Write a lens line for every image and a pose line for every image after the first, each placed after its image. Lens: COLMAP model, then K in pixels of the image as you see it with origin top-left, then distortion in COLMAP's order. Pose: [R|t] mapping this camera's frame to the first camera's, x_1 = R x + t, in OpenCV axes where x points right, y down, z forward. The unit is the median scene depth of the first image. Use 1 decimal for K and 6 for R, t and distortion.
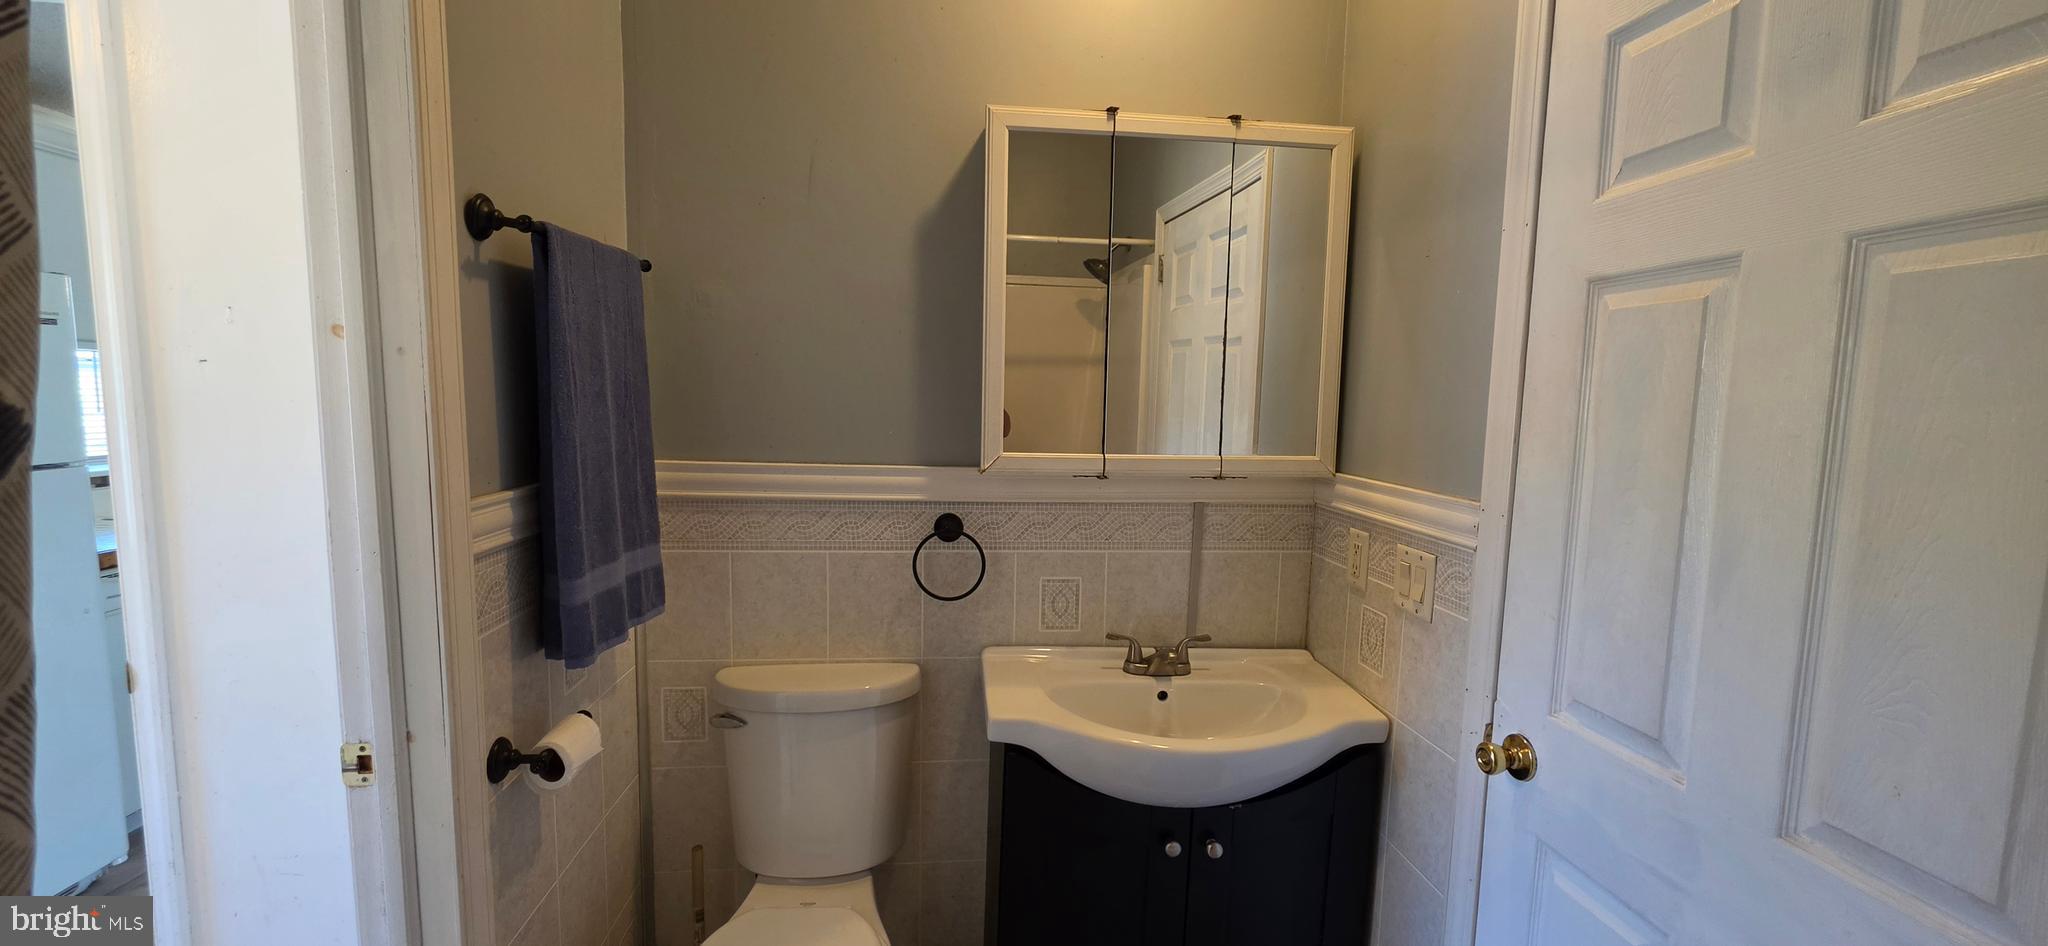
lens RADIAL K [[832.2, 0, 1038.8], [0, 832.2, 476.5], [0, 0, 1]] dist [-0.001617, -0.000660]
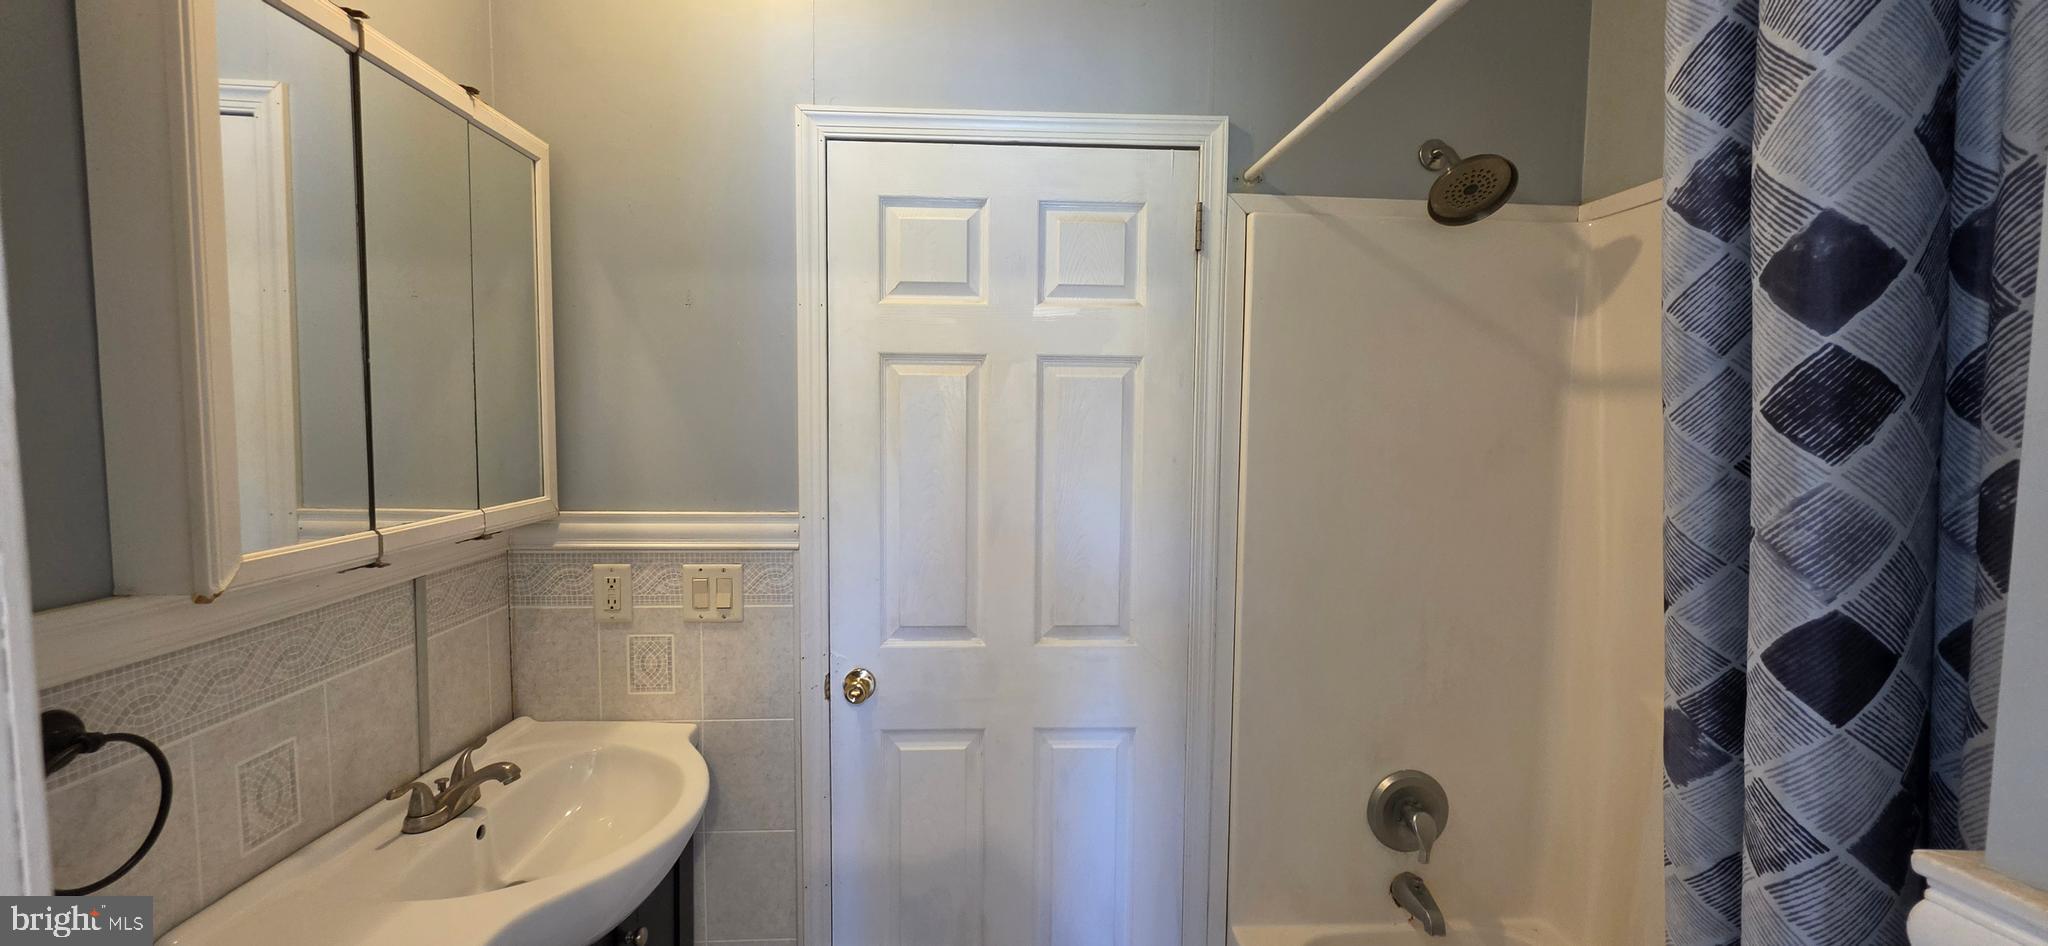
lens RADIAL K [[832.2, 0, 1033.1], [0, 832.2, 470.6], [0, 0, 1]] dist [-0.001617, -0.000660]
pose [[0.035820, -0.089318, 0.995359, -0.578064], [0.088263, 0.992389, 0.085875, -0.087410], [-0.995453, 0.084777, 0.043431, 0.452373]]
